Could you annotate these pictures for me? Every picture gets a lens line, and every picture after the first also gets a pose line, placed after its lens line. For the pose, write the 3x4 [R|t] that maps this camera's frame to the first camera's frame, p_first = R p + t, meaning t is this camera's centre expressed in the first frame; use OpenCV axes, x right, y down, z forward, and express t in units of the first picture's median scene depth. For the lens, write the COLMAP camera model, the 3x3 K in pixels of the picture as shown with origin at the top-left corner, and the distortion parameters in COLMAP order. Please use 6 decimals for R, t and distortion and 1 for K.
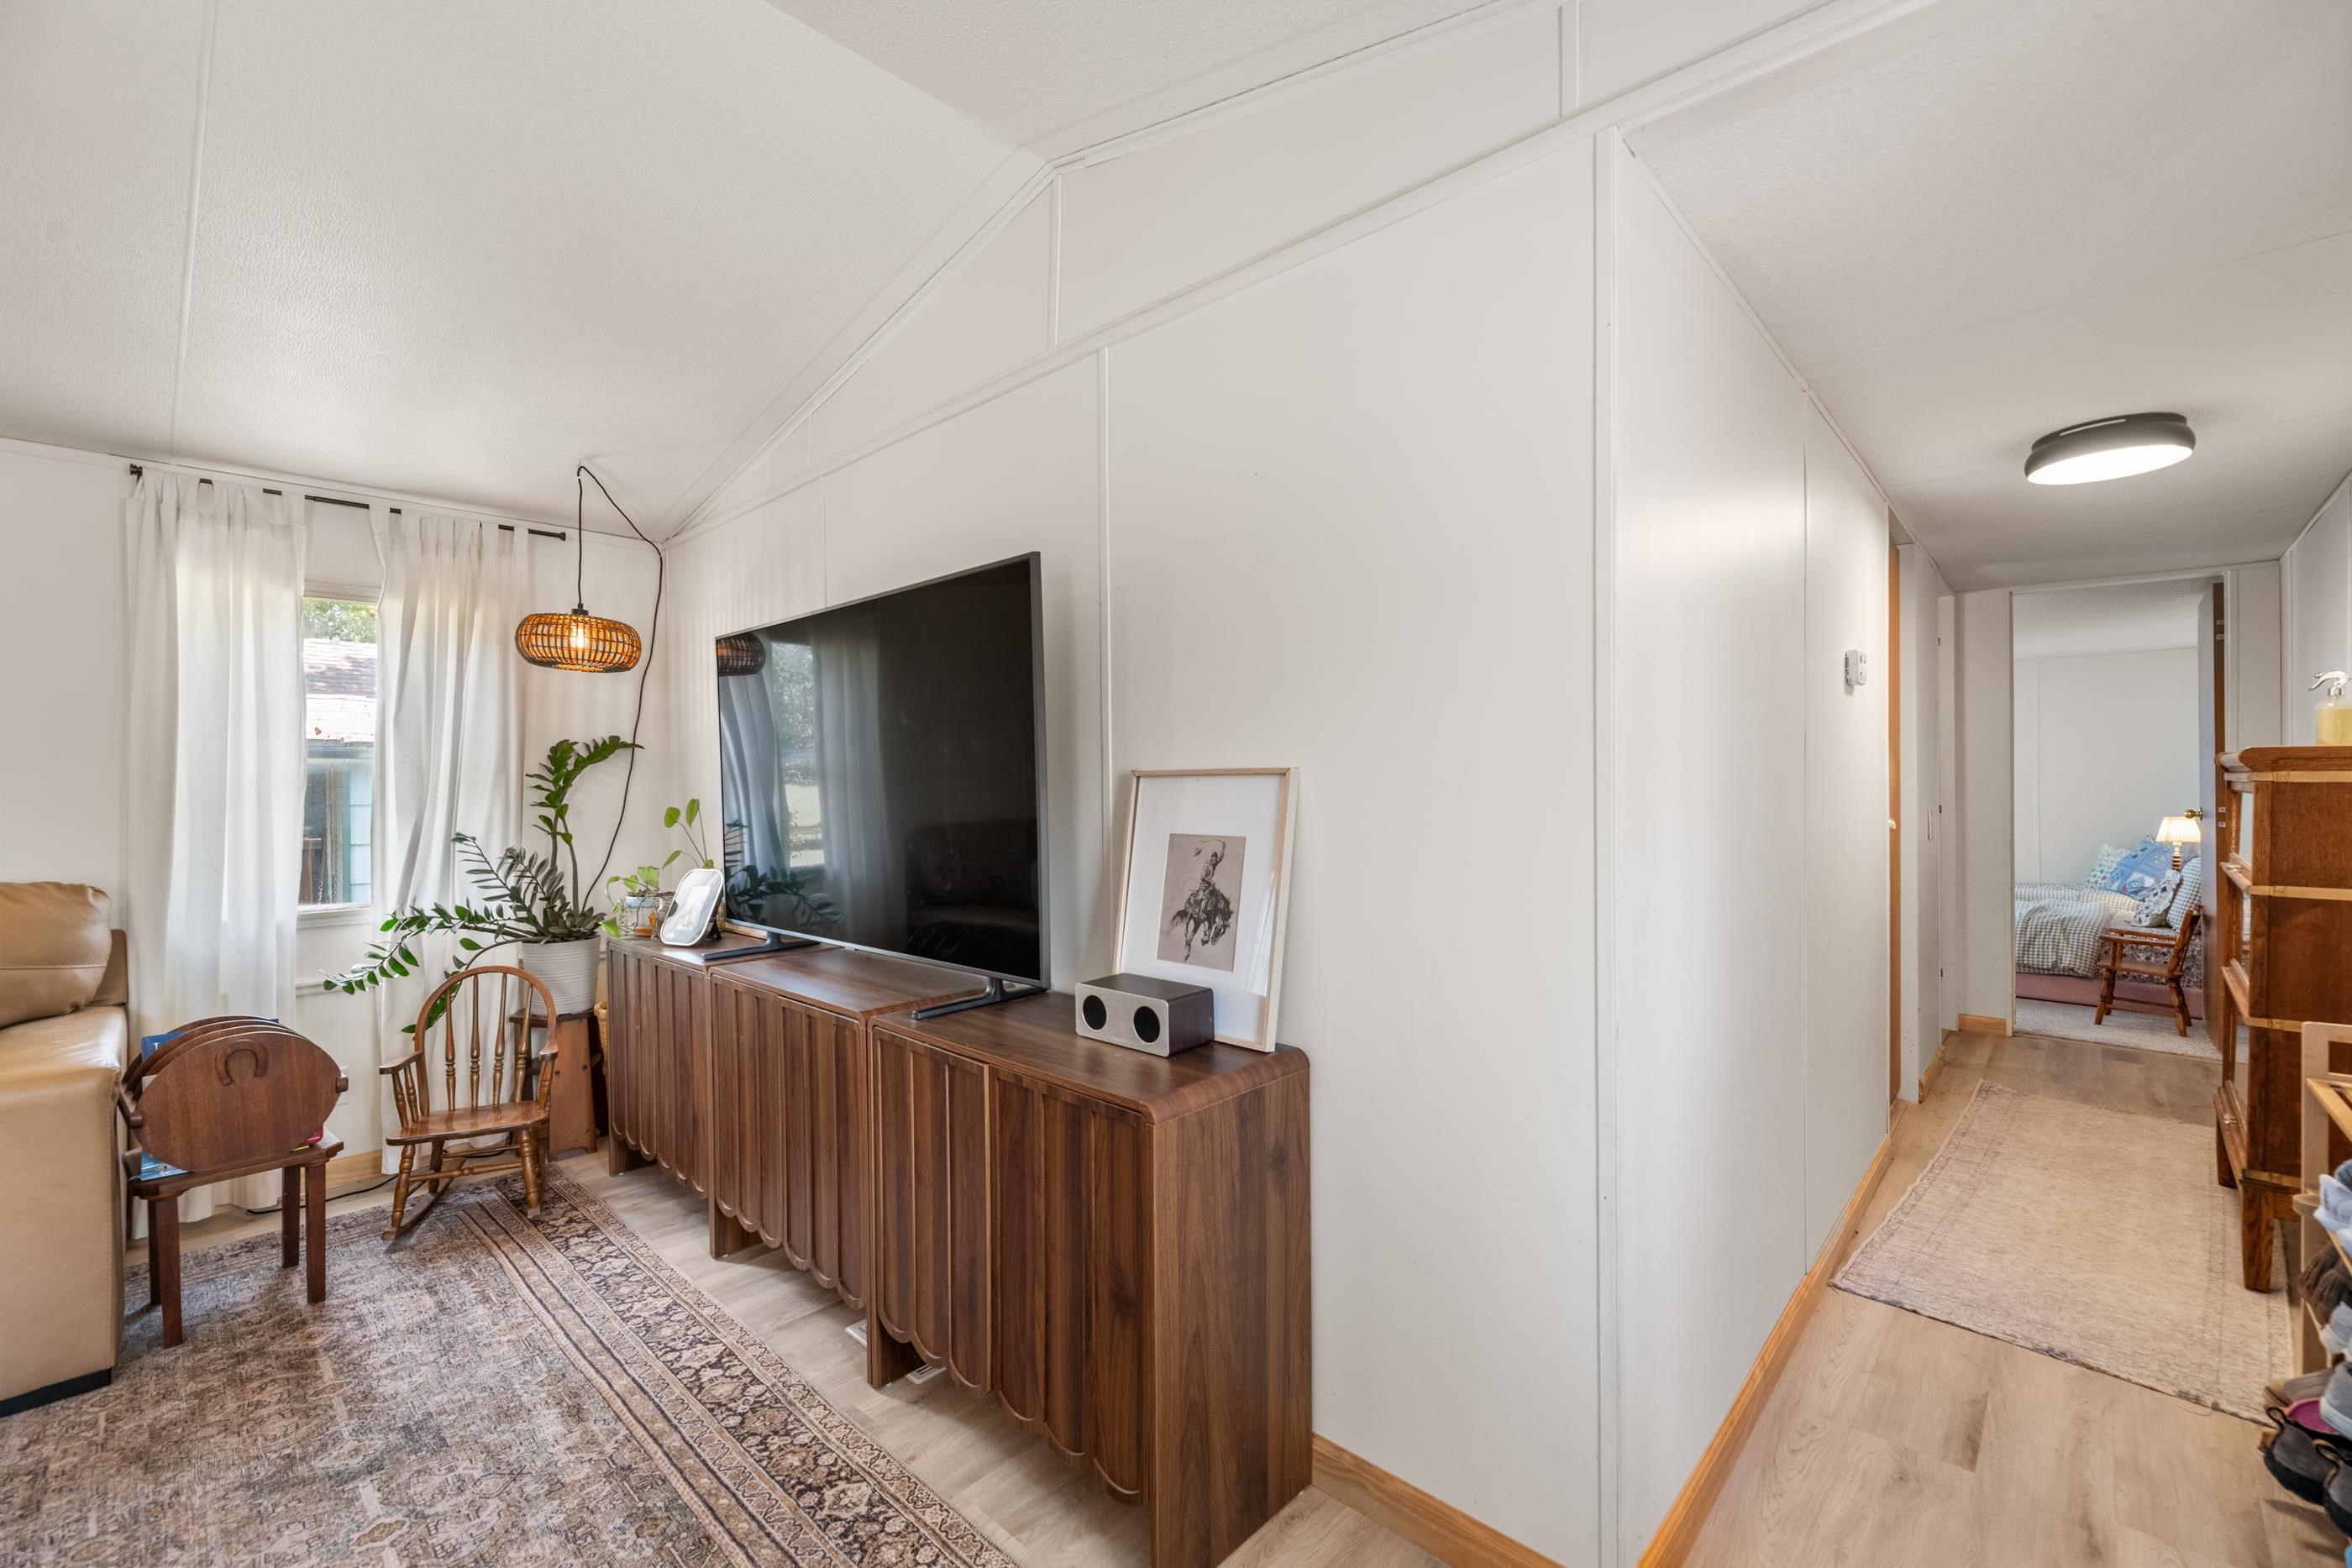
lens RADIAL K [[985.8, 0, 1174.9], [0, 985.8, 792.3], [0, 0, 1]] dist [-0.001251, -0.002665]
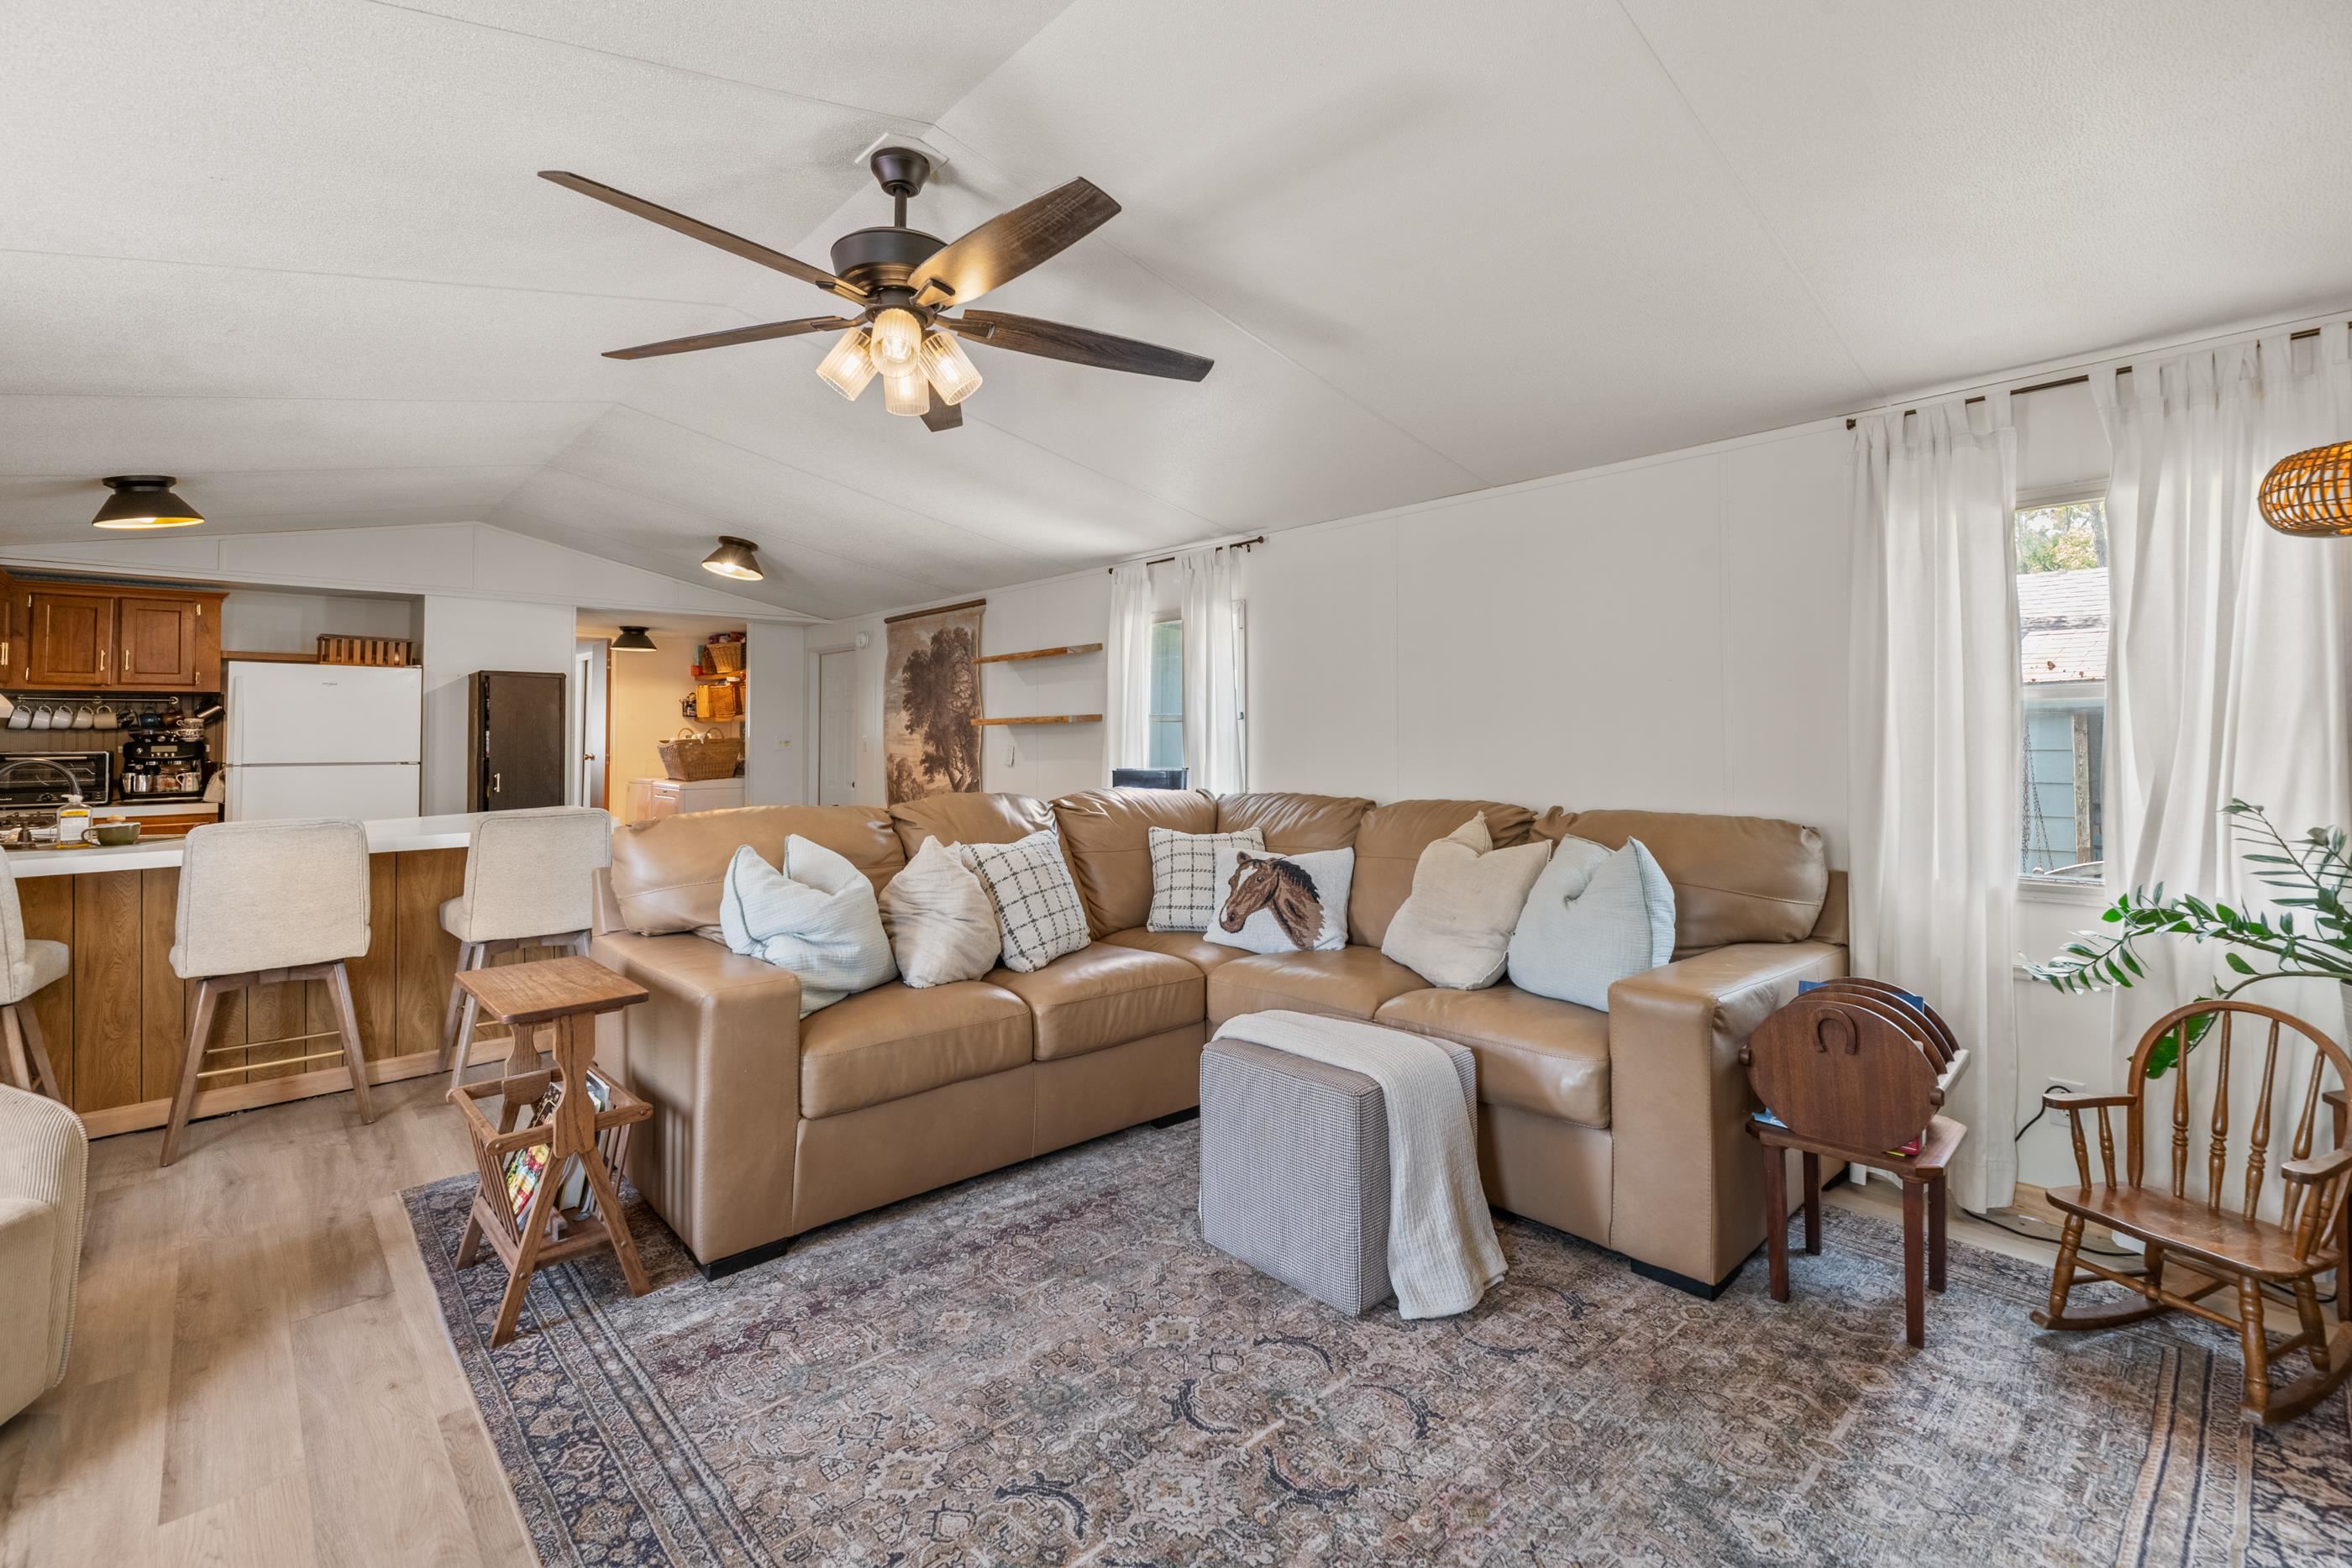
lens RADIAL K [[1027.5, 0, 1175.9], [0, 1027.5, 712.5], [0, 0, 1]] dist [-0.000272, -0.002355]
pose [[-0.073005, -0.020435, -0.997122, 0.059864], [-0.000702, 0.999791, -0.020439, -0.005971], [0.997331, -0.000792, -0.073004, 0.416564]]
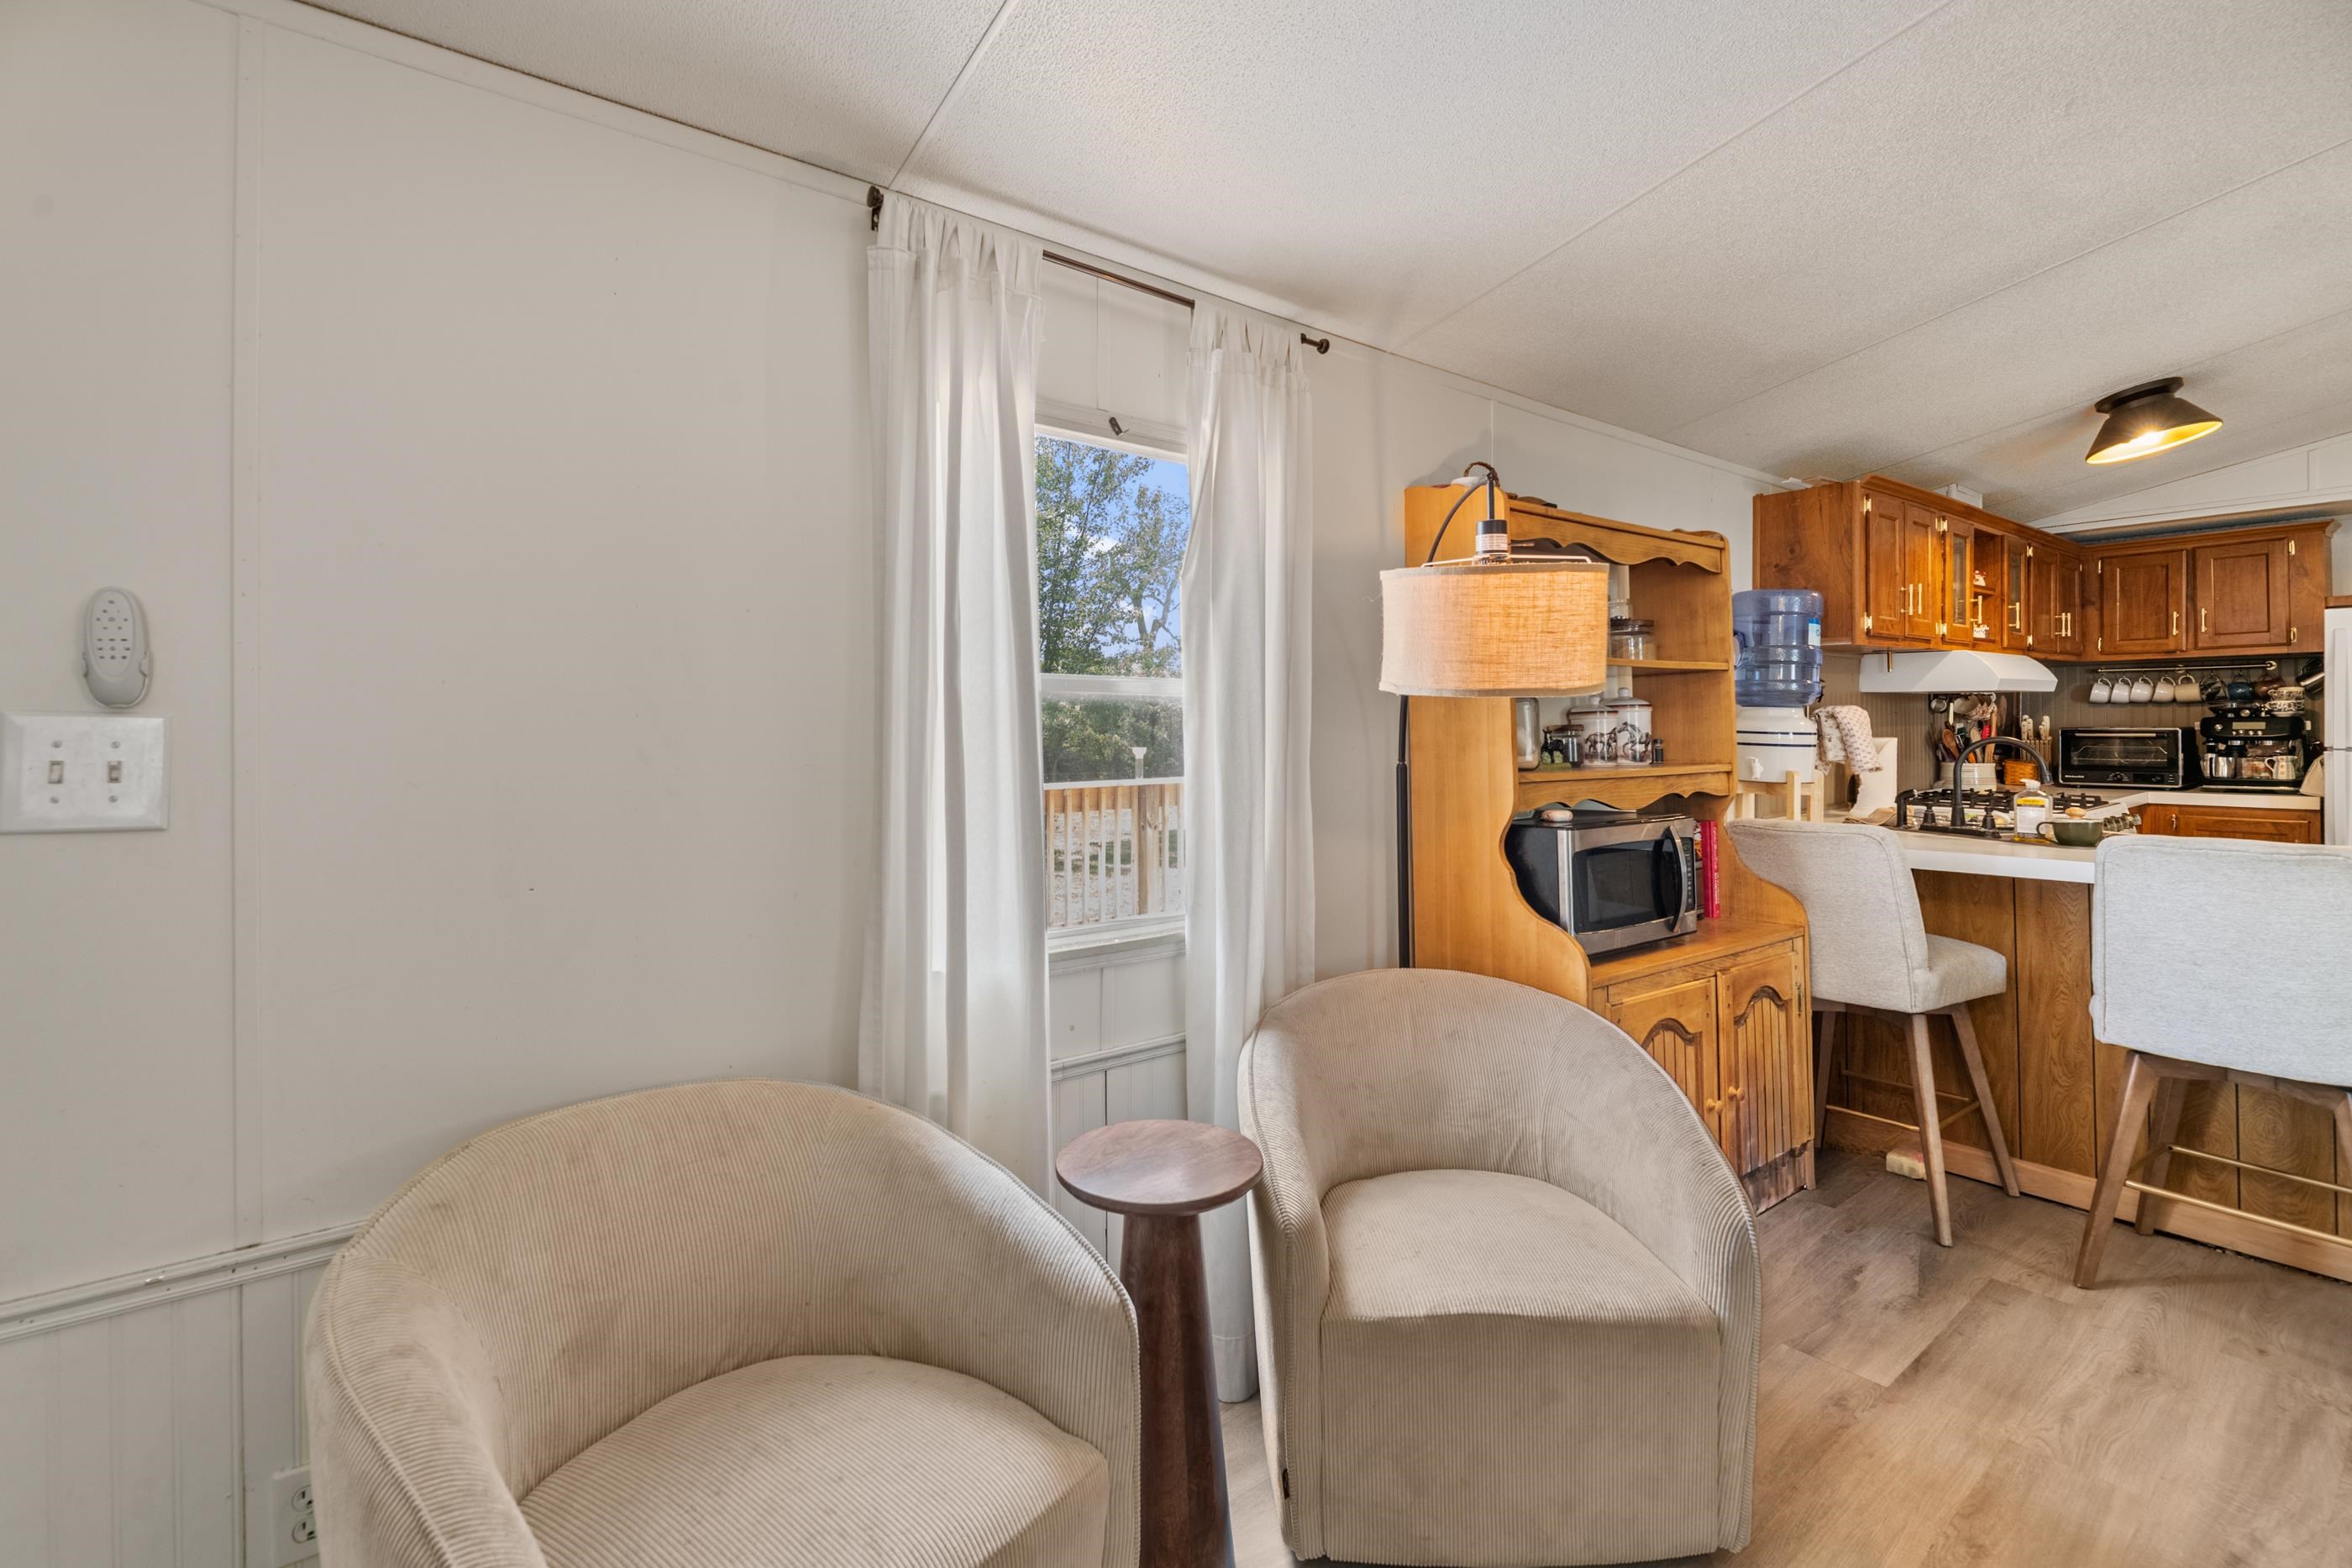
lens RADIAL K [[1027.5, 0, 1175.9], [0, 1027.5, 712.5], [0, 0, 1]] dist [-0.000272, -0.002355]
pose [[-0.985475, 0.008625, 0.169604, -0.456738], [0.008372, 0.999963, -0.002204, -0.005637], [-0.169617, -0.000752, -0.985510, 0.155574]]
